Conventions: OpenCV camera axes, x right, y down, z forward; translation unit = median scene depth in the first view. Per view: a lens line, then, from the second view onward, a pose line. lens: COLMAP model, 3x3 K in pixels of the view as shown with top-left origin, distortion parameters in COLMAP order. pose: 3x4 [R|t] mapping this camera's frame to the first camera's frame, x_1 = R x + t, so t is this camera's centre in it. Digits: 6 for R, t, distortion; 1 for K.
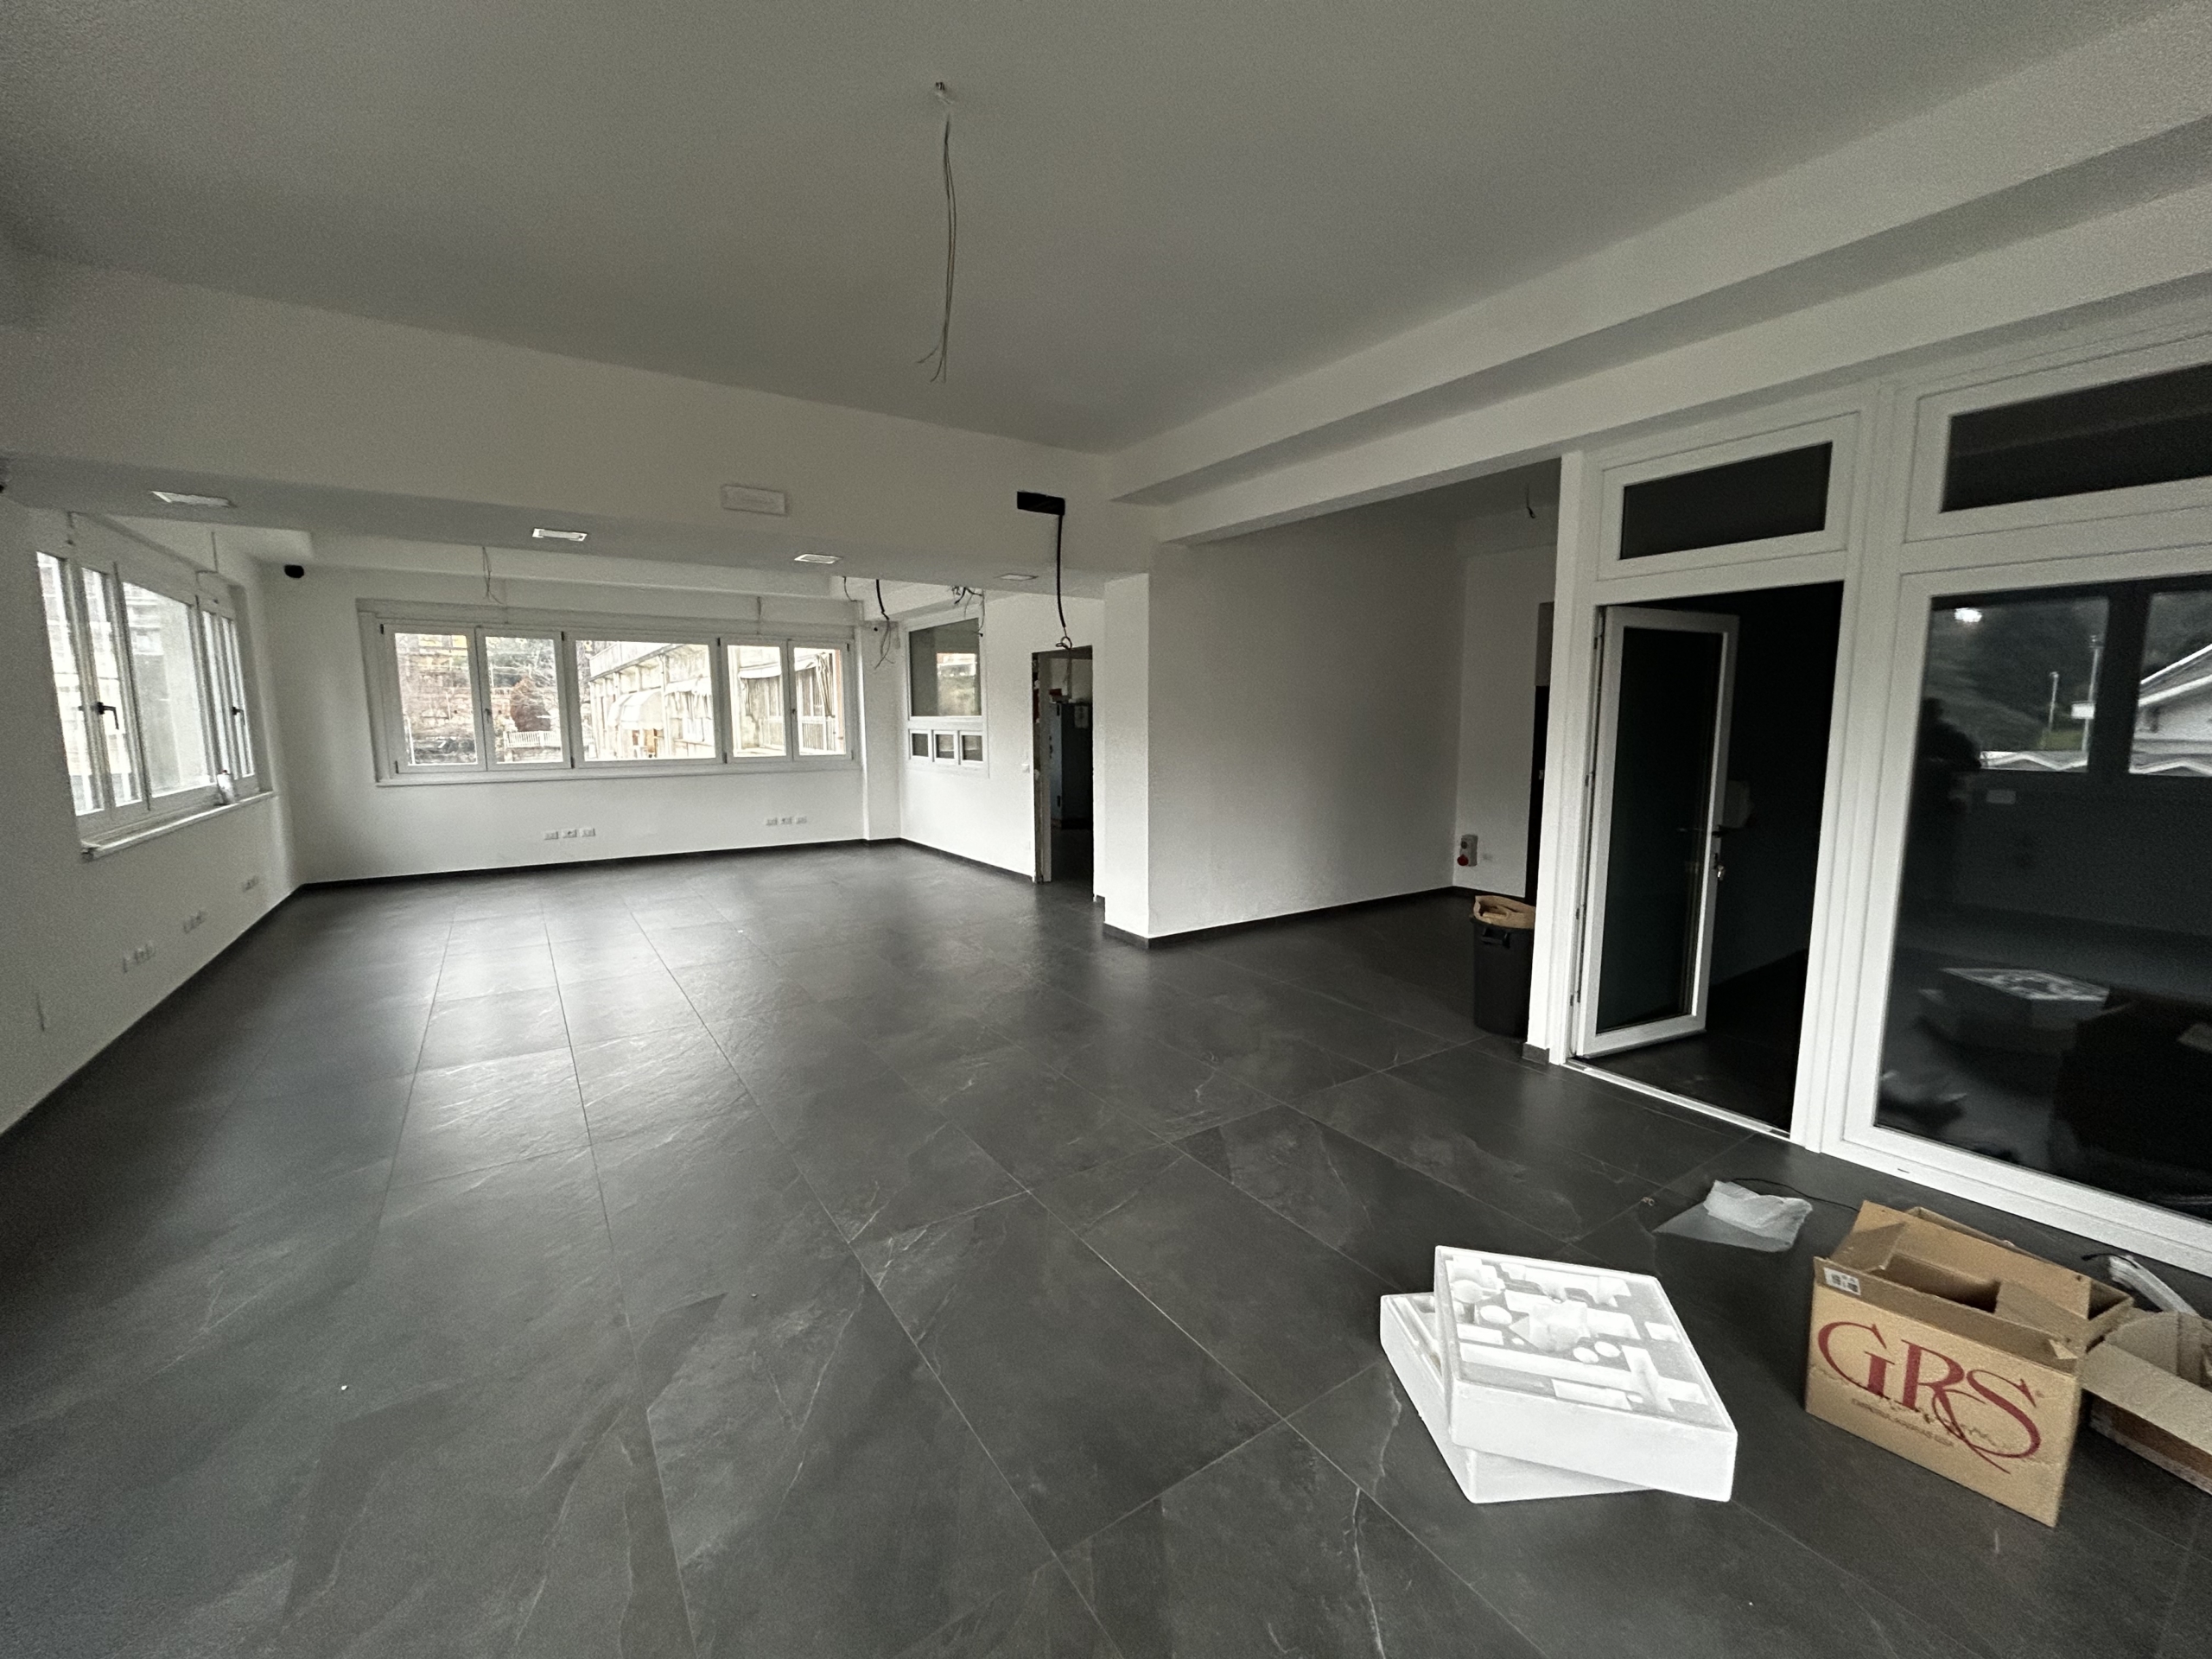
lens RADIAL K [[890.0, 0, 1099.8], [0, 890.0, 818.7], [0, 0, 1]] dist [-0.002795, 0.000107]
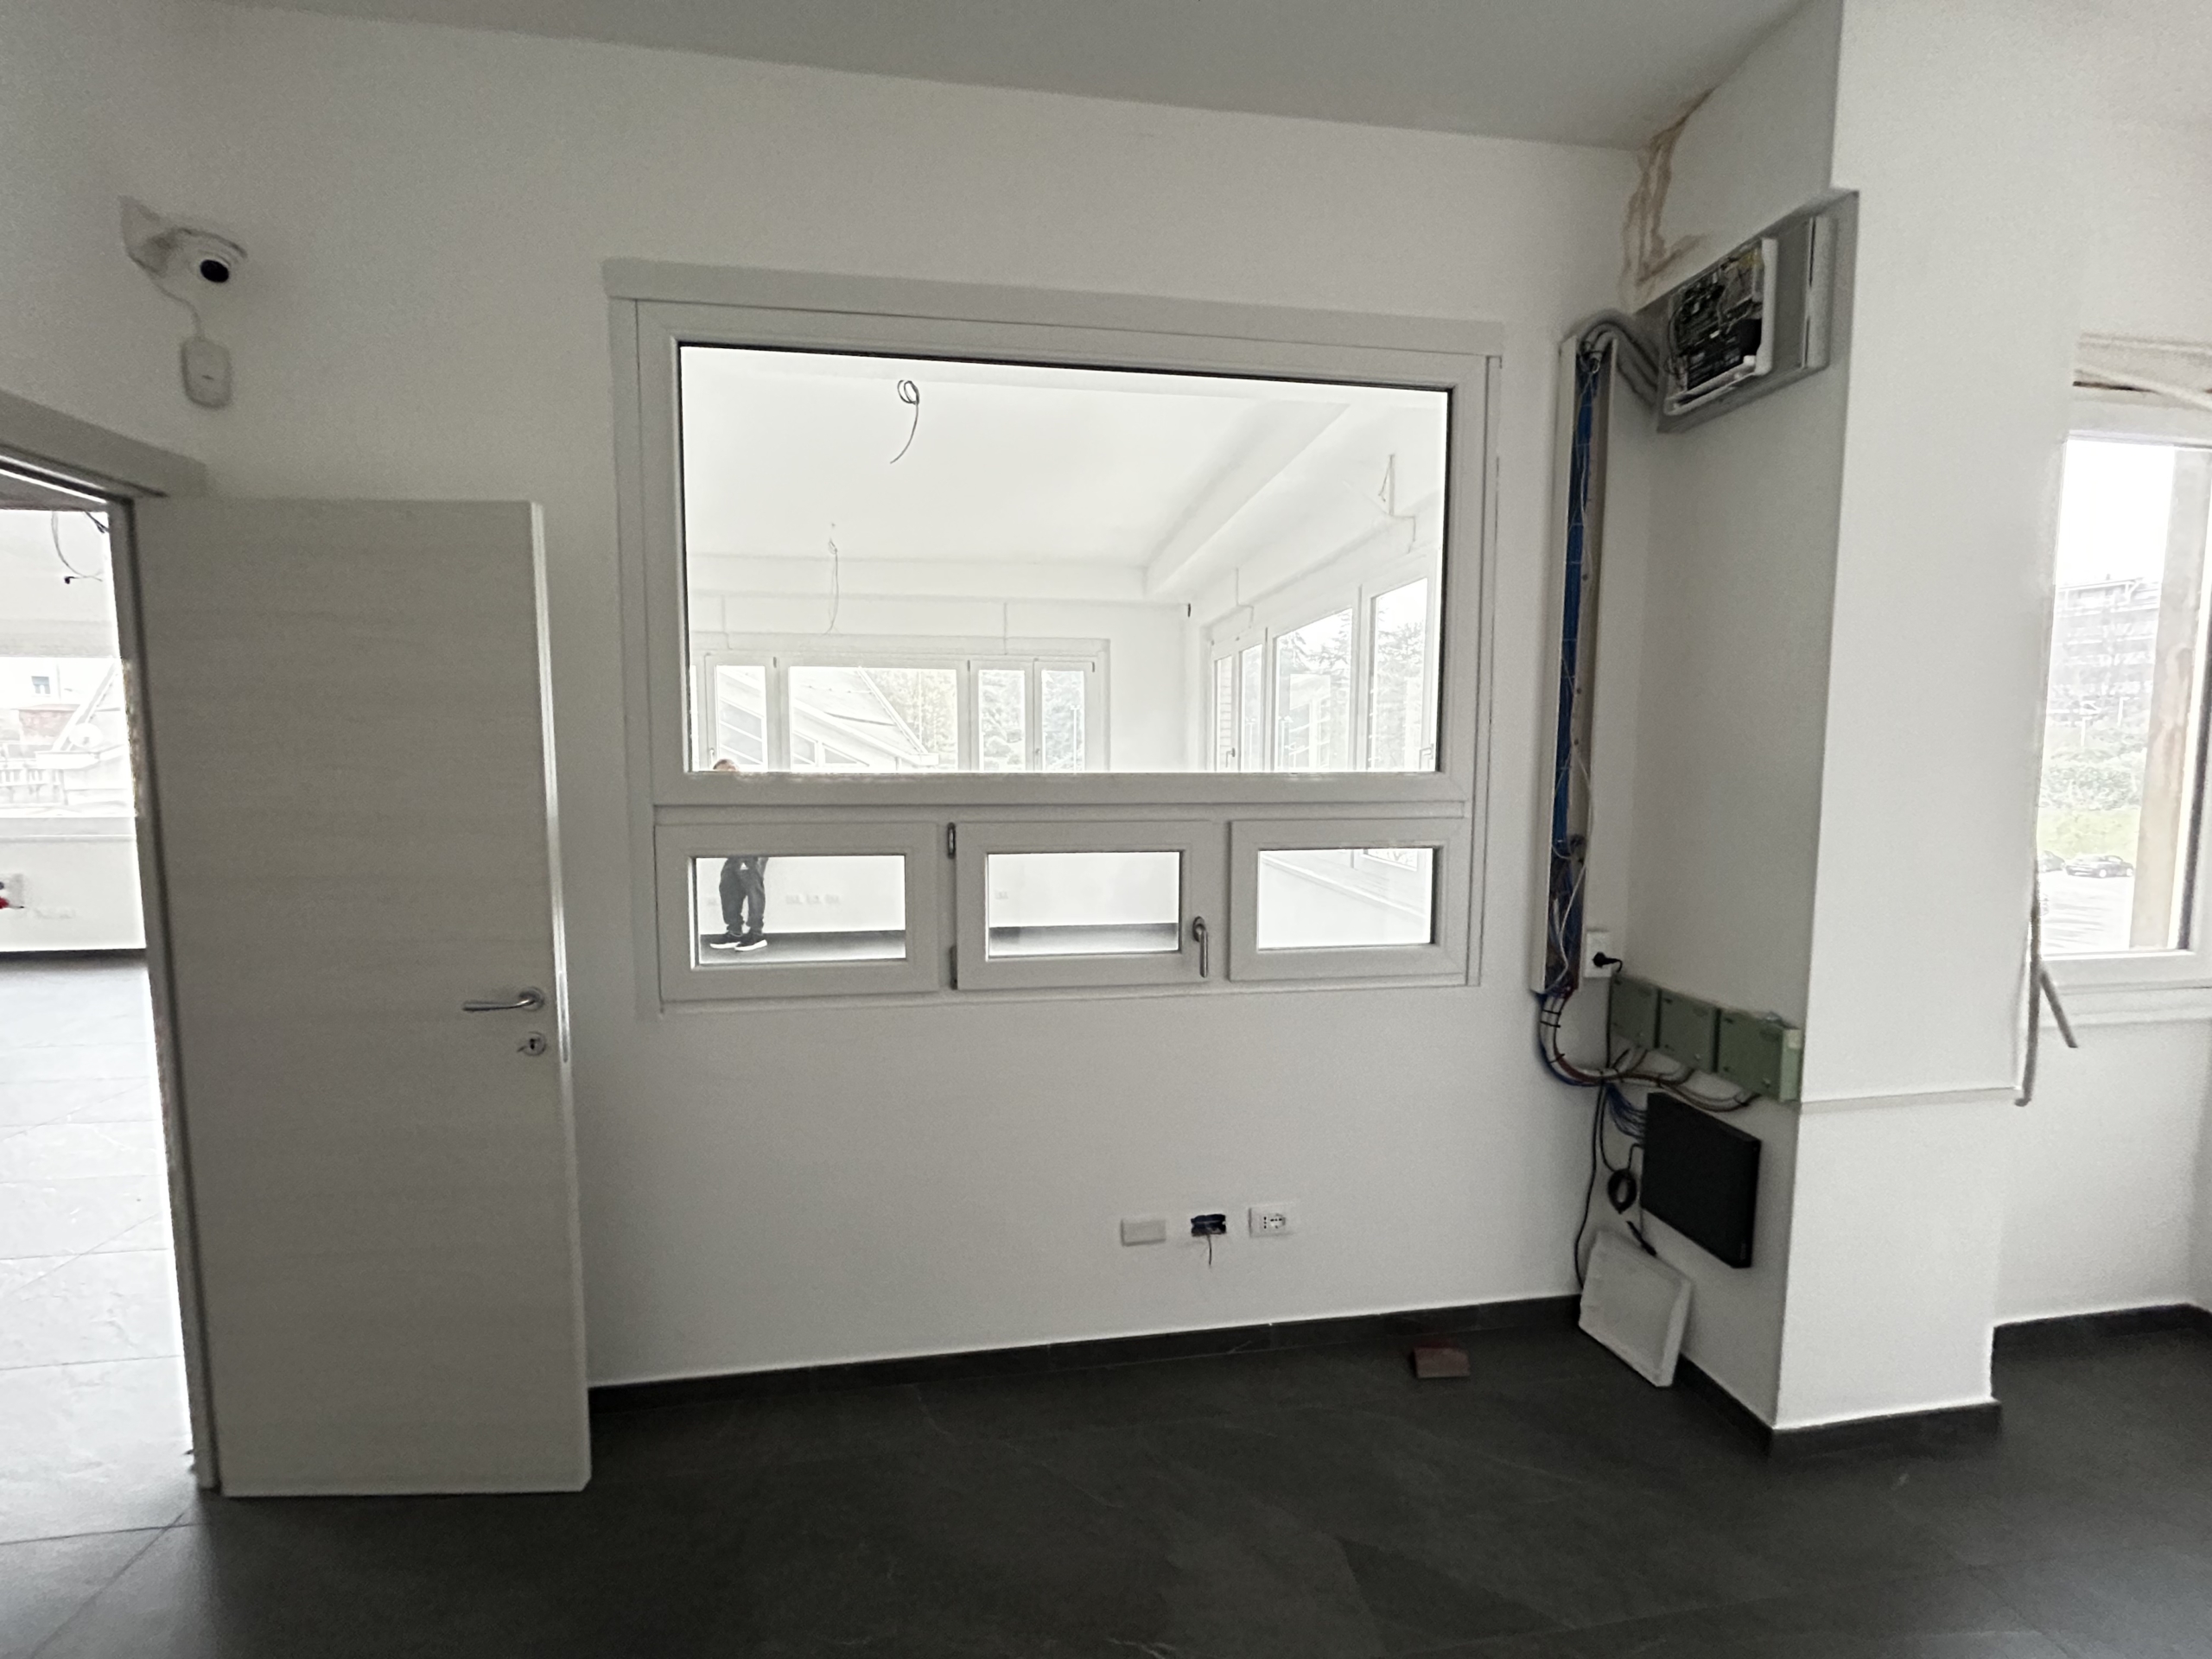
lens RADIAL K [[890.0, 0, 1103.6], [0, 890.0, 830.4], [0, 0, 1]] dist [-0.002795, 0.000107]
pose [[-0.428633, 0.080266, -0.899906, 0.029513], [-0.105446, 0.984794, 0.138062, -0.126360], [0.897304, 0.154070, -0.413652, 1.046885]]
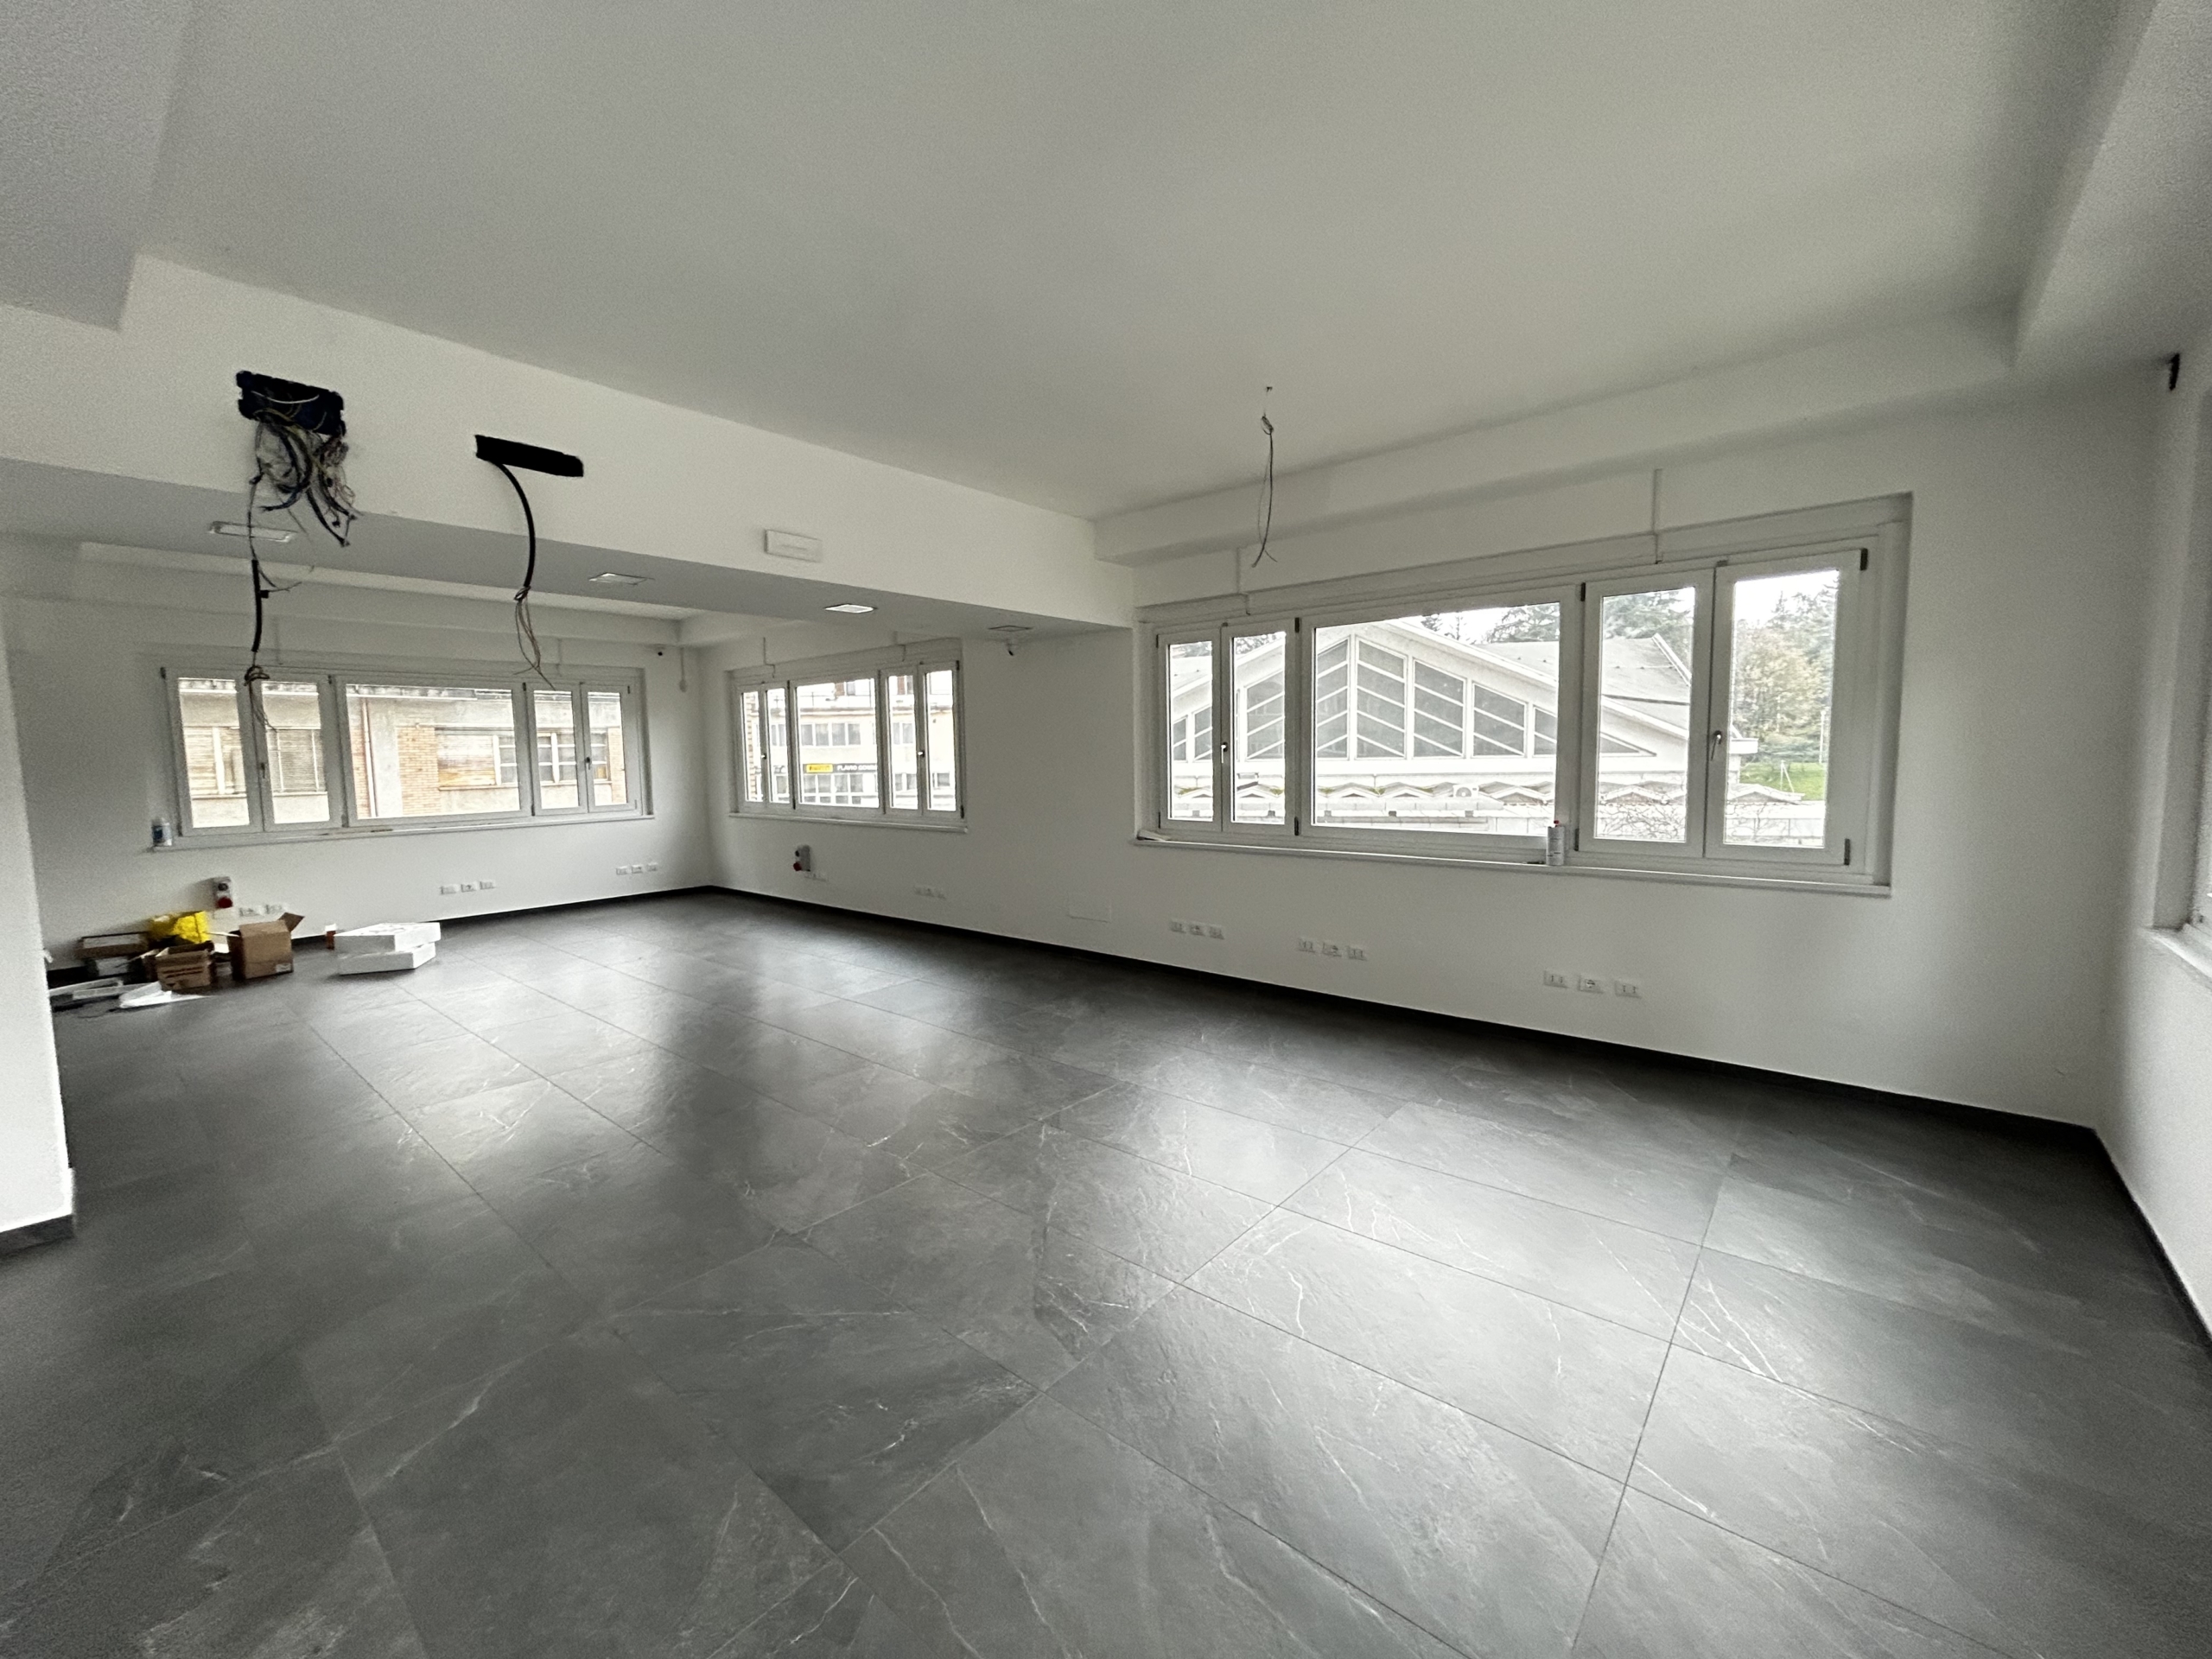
lens RADIAL K [[890.0, 0, 1106.4], [0, 890.0, 831.0], [0, 0, 1]] dist [-0.002795, 0.000107]
pose [[-0.958670, 0.046791, -0.280647, -0.258749], [-0.011212, 0.979406, 0.201590, -0.117963], [0.284300, 0.196405, -0.938402, 0.980513]]
